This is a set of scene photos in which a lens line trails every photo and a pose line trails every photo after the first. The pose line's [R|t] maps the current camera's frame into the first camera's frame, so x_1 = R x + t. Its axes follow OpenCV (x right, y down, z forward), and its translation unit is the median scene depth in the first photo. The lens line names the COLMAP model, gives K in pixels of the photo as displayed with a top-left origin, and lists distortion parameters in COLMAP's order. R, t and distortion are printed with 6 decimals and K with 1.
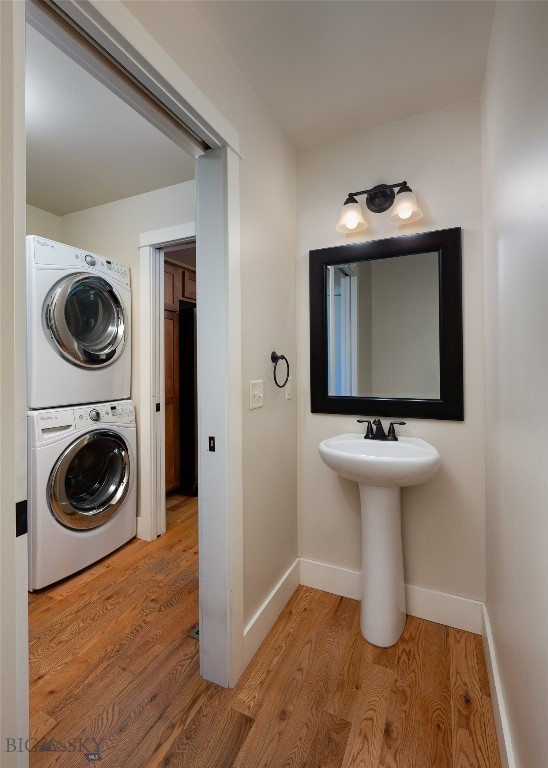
lens RADIAL K [[352.2, 0, 273.3], [0, 352.2, 373.1], [0, 0, 1]] dist [0.000256, 0.000021]
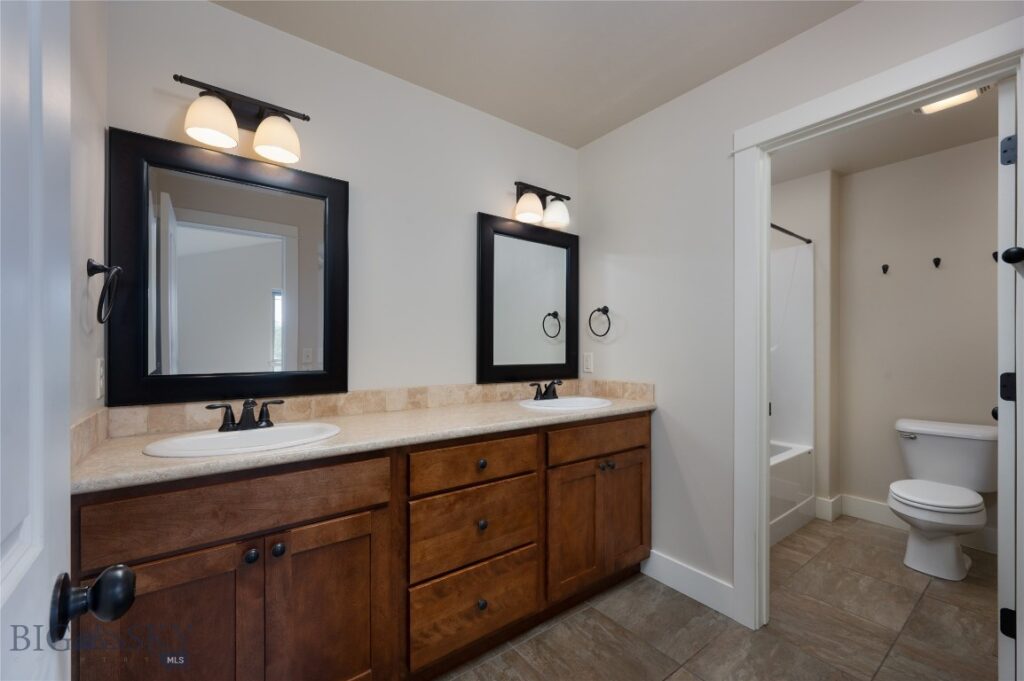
lens RADIAL K [[416.9, 0, 512.0], [0, 416.9, 340.5], [0, 0, 1]] dist [0.002274, 0.000122]
pose [[0.447745, 0.013541, 0.894059, -0.236952], [-0.014790, 0.999861, -0.007737, 0.001619], [-0.894039, -0.009759, 0.447882, 0.114425]]
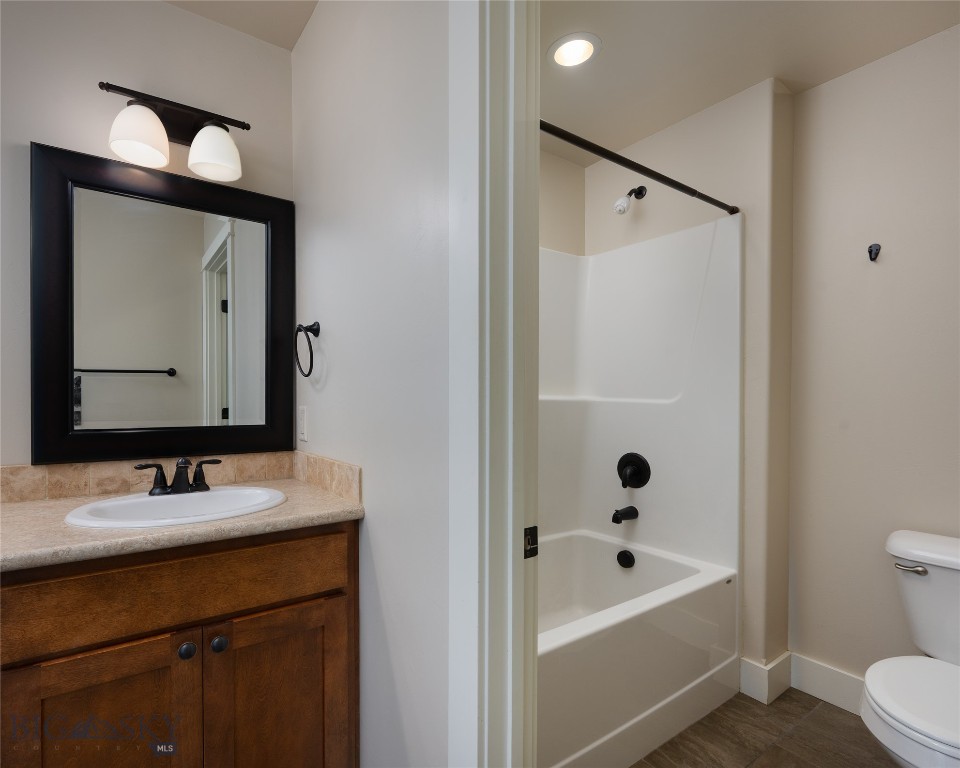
lens RADIAL K [[496.8, 0, 478.1], [0, 496.8, 389.0], [0, 0, 1]] dist [-0.002822, -0.000307]
pose [[0.475239, 0.011819, 0.879777, -0.231115], [-0.012851, 0.999896, -0.006491, 0.001604], [-0.879763, -0.008221, 0.475342, 0.111763]]
